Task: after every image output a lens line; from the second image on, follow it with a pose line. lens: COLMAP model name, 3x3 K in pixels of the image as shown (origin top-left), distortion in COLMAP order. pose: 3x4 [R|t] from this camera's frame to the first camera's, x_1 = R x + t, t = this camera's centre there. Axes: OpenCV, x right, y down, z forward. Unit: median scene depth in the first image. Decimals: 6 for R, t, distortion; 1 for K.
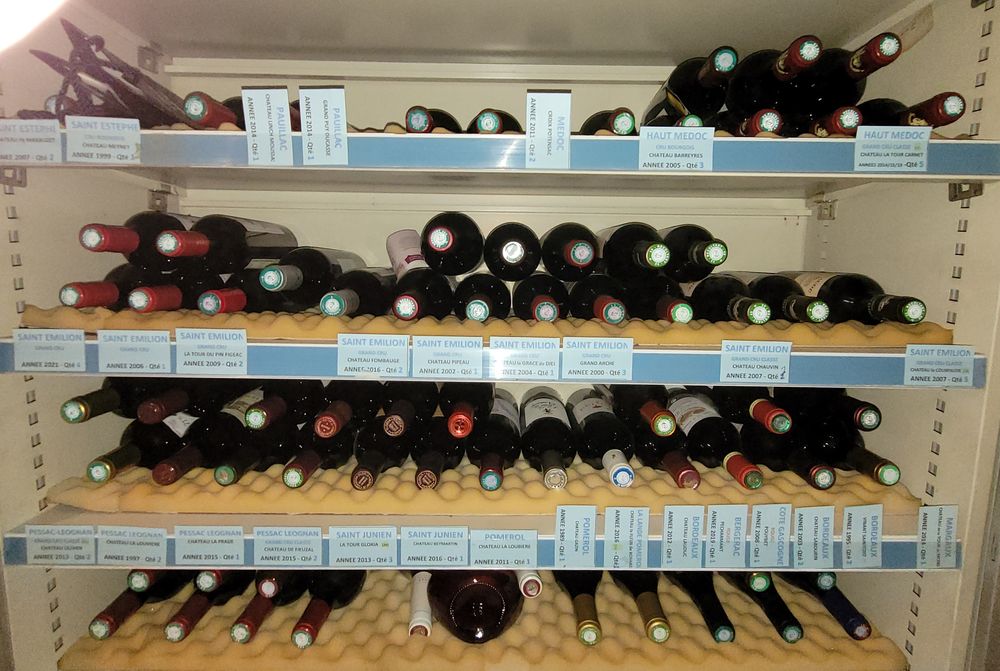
lens RADIAL K [[390.0, 0, 498.3], [0, 390.0, 340.7], [0, 0, 1]] dist [0.006022, -0.001050]
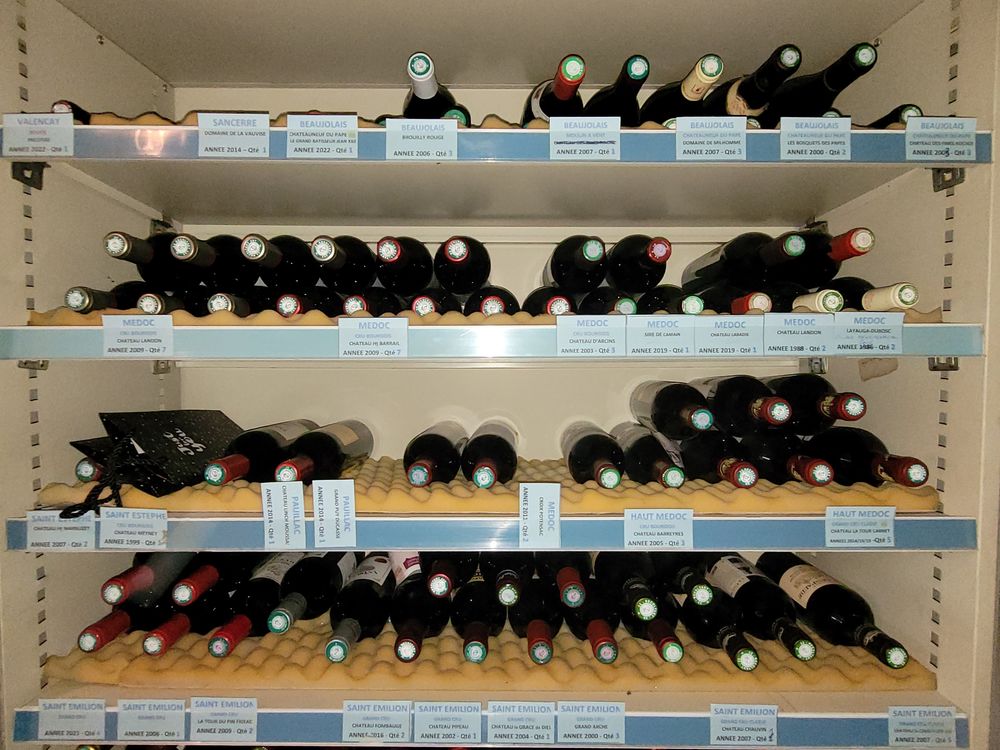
lens RADIAL K [[399.2, 0, 497.2], [0, 399.2, 375.4], [0, 0, 1]] dist [0.007785, -0.001520]
pose [[0.999913, -0.010070, -0.008464, 0.021392], [0.009537, 0.998106, -0.060777, -0.821396], [0.009060, 0.060691, 0.998116, -0.129669]]
